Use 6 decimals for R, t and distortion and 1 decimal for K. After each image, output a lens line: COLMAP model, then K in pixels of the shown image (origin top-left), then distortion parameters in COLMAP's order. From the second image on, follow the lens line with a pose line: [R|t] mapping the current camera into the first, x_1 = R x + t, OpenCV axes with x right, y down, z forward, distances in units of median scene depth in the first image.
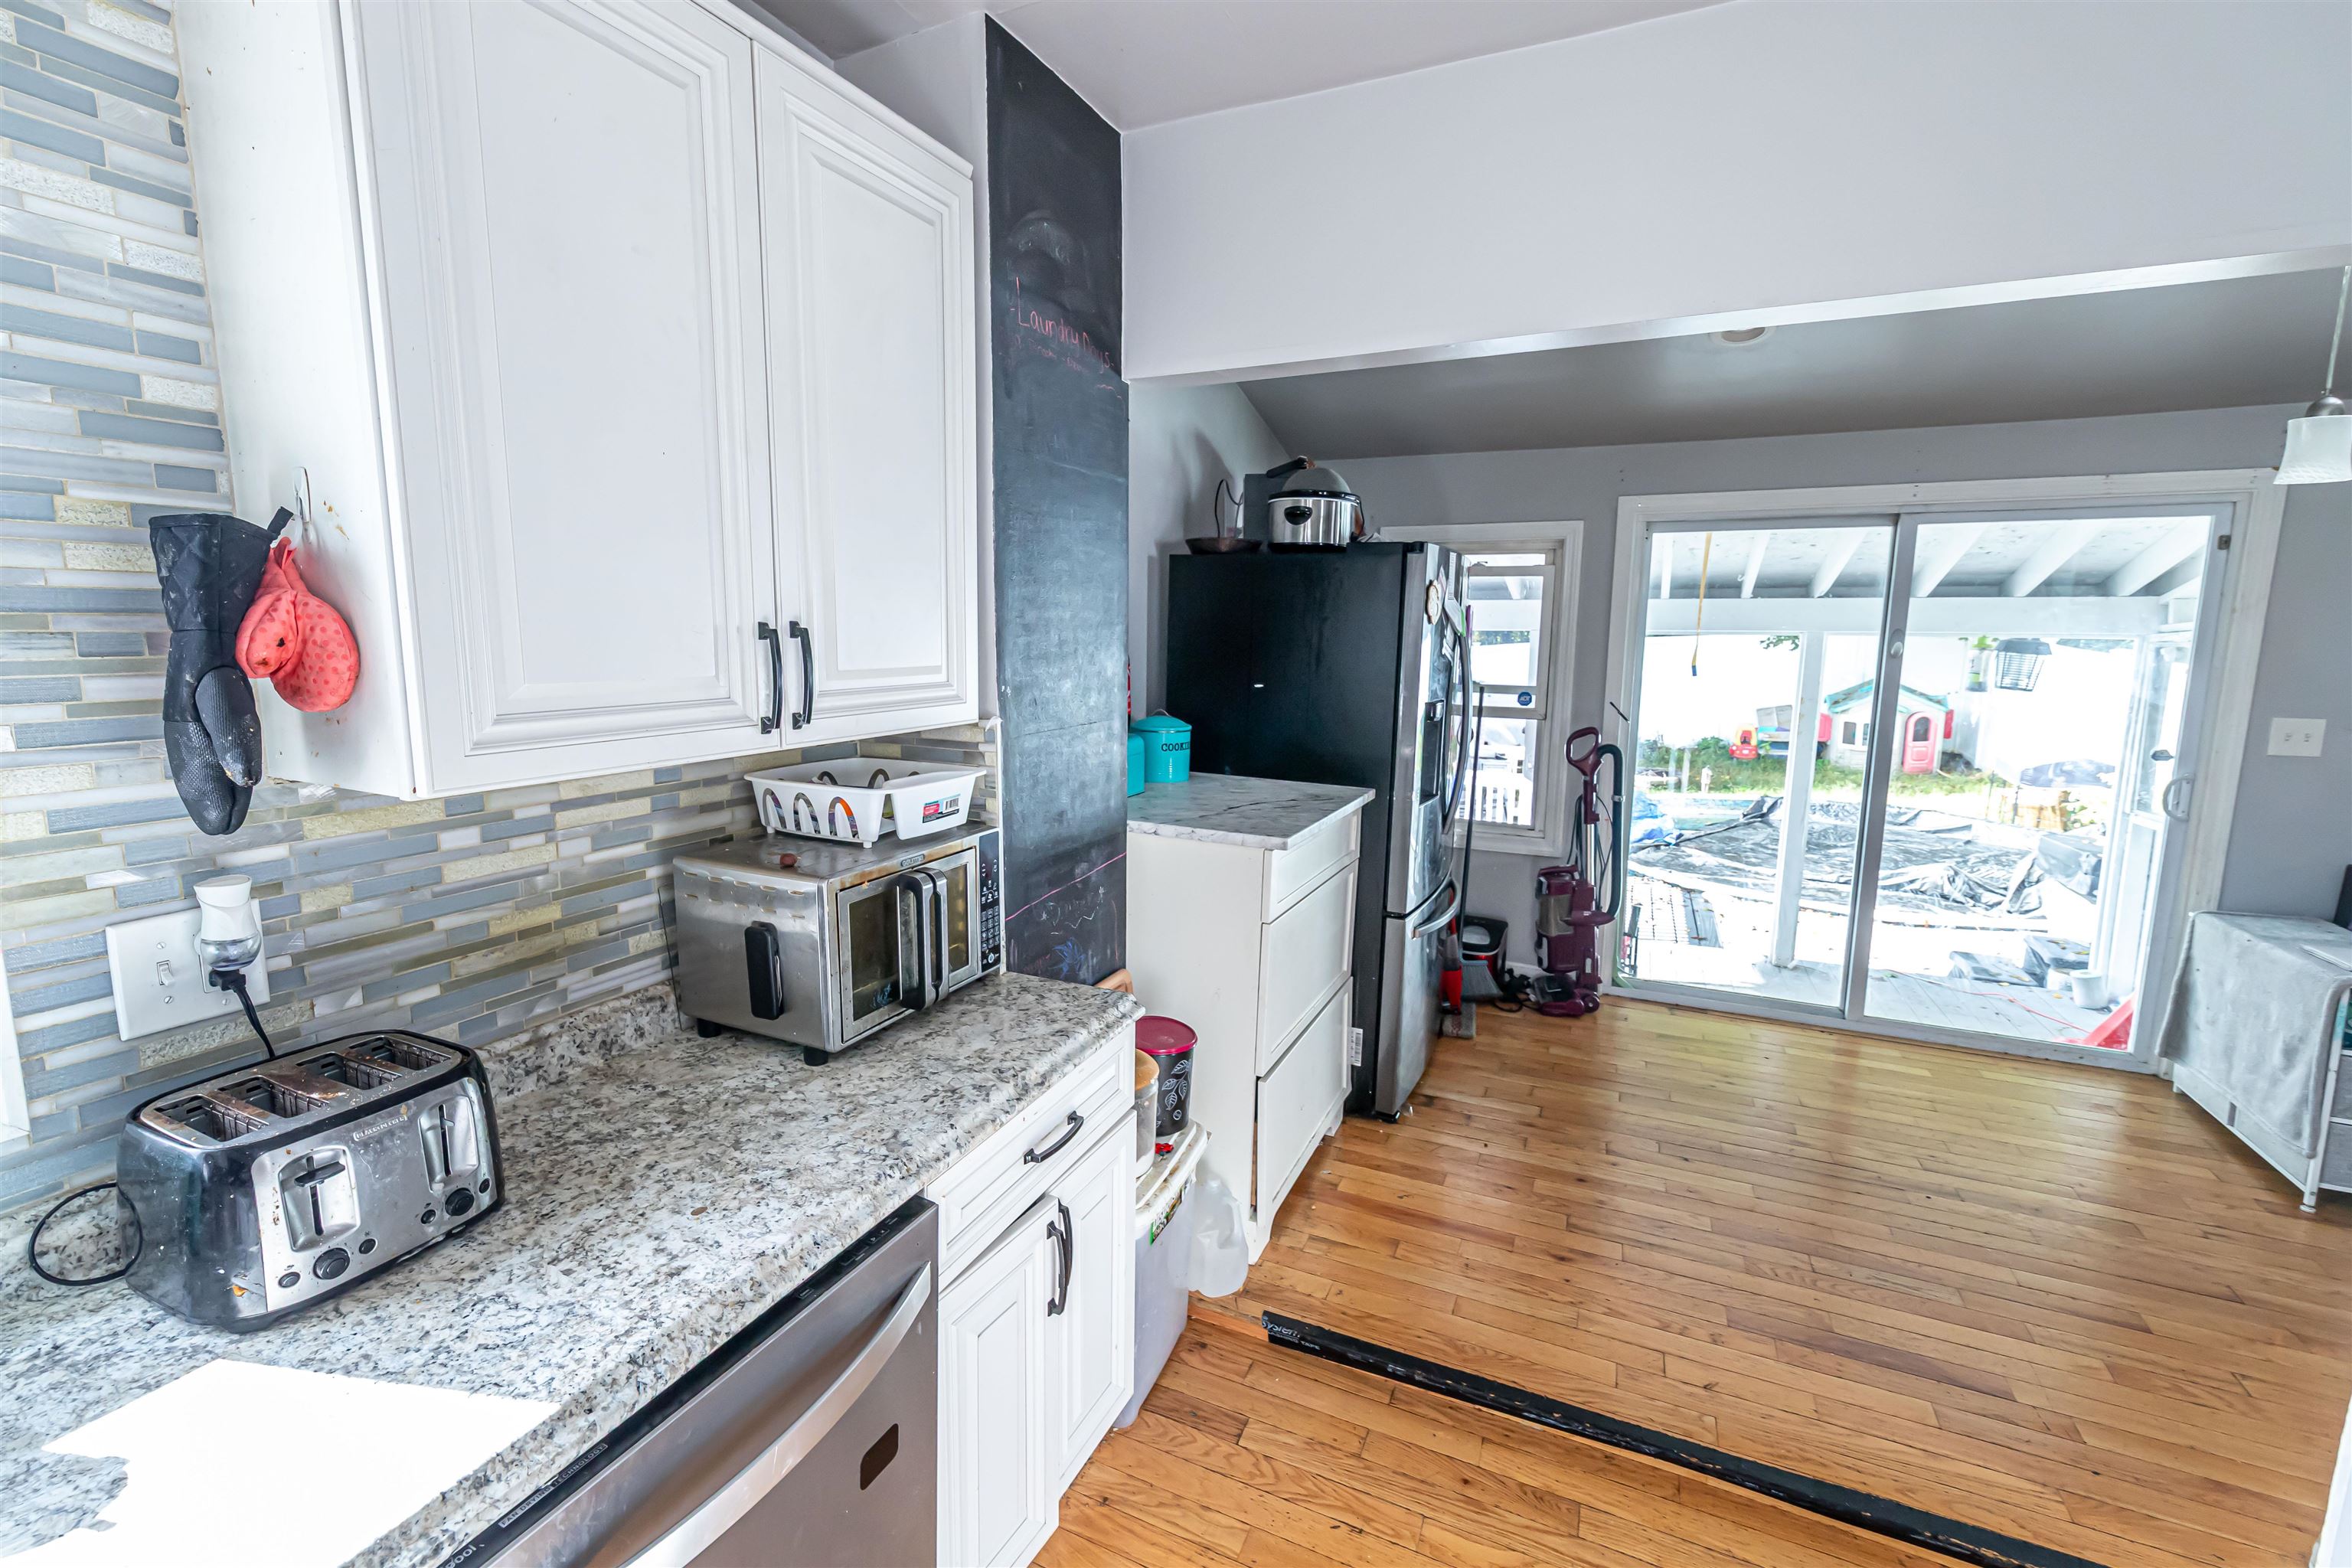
lens RADIAL K [[994.1, 0, 1161.6], [0, 994.1, 773.1], [0, 0, 1]] dist [0.013712, -0.000159]
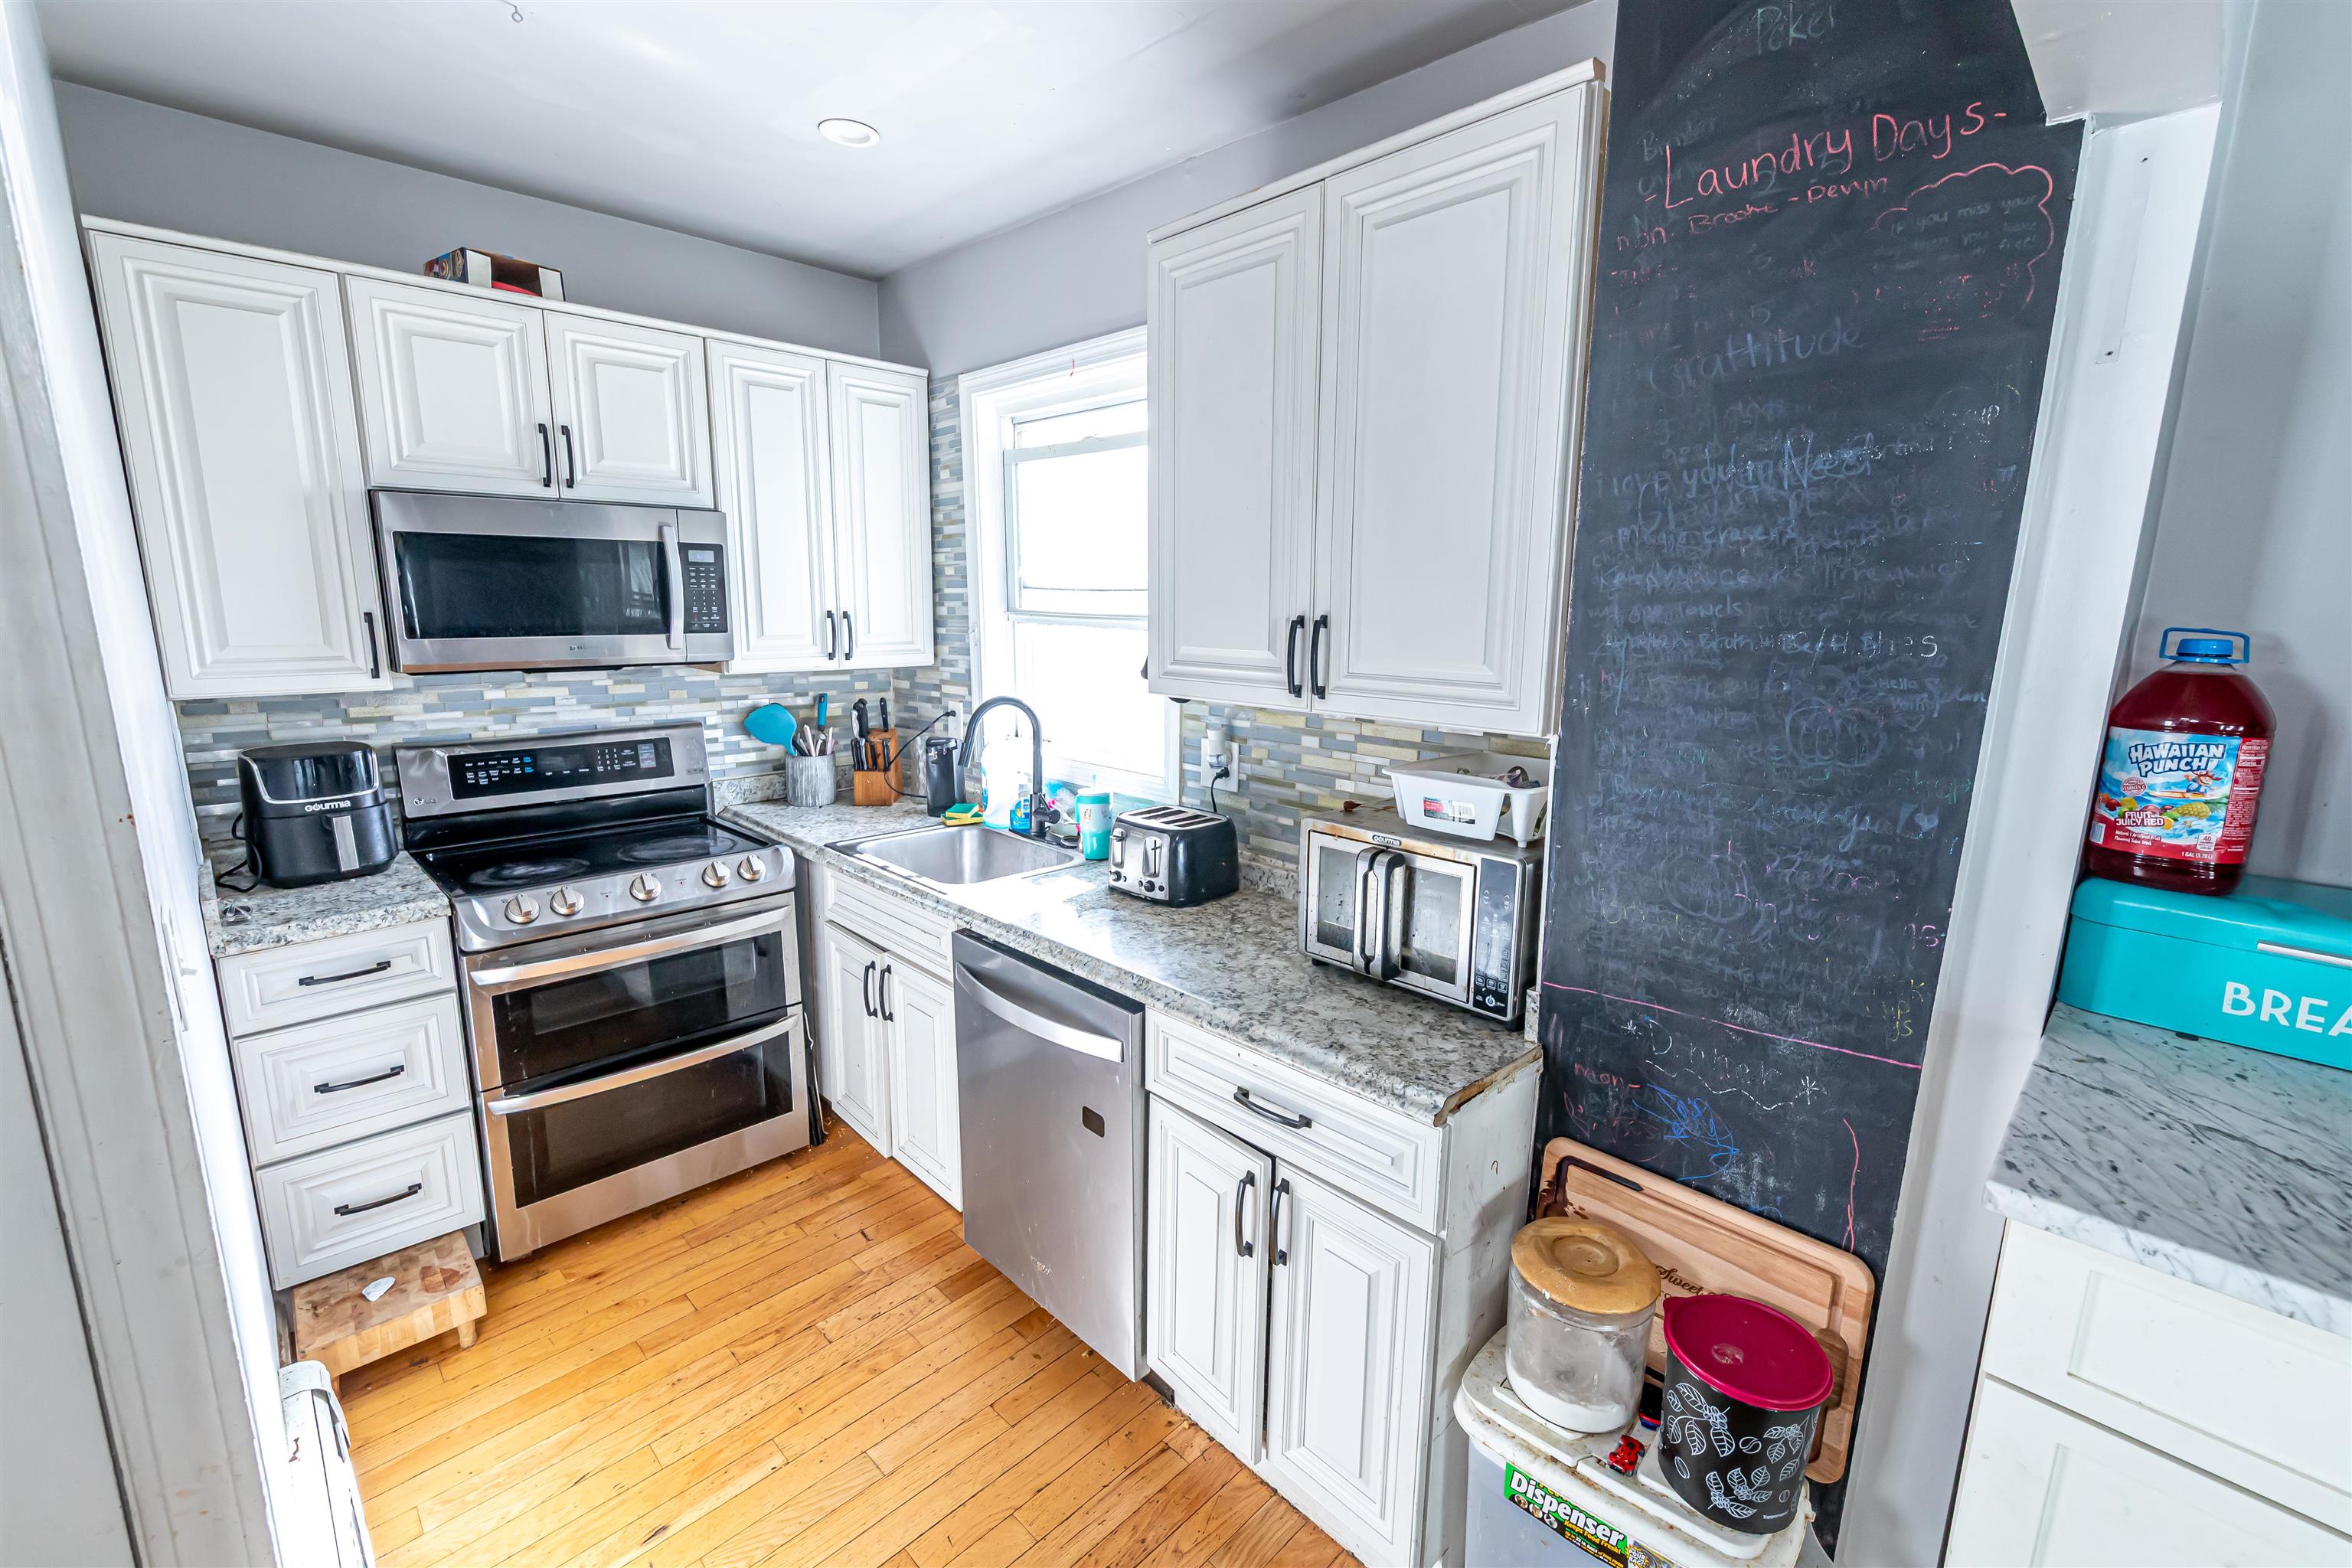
lens RADIAL K [[994.1, 0, 1155.2], [0, 994.1, 780.3], [0, 0, 1]] dist [0.013712, -0.000159]
pose [[-0.350276, 0.157652, -0.923284, 0.890962], [-0.150960, 0.963344, 0.221763, -0.190696], [0.924401, 0.217057, -0.313637, 1.195794]]
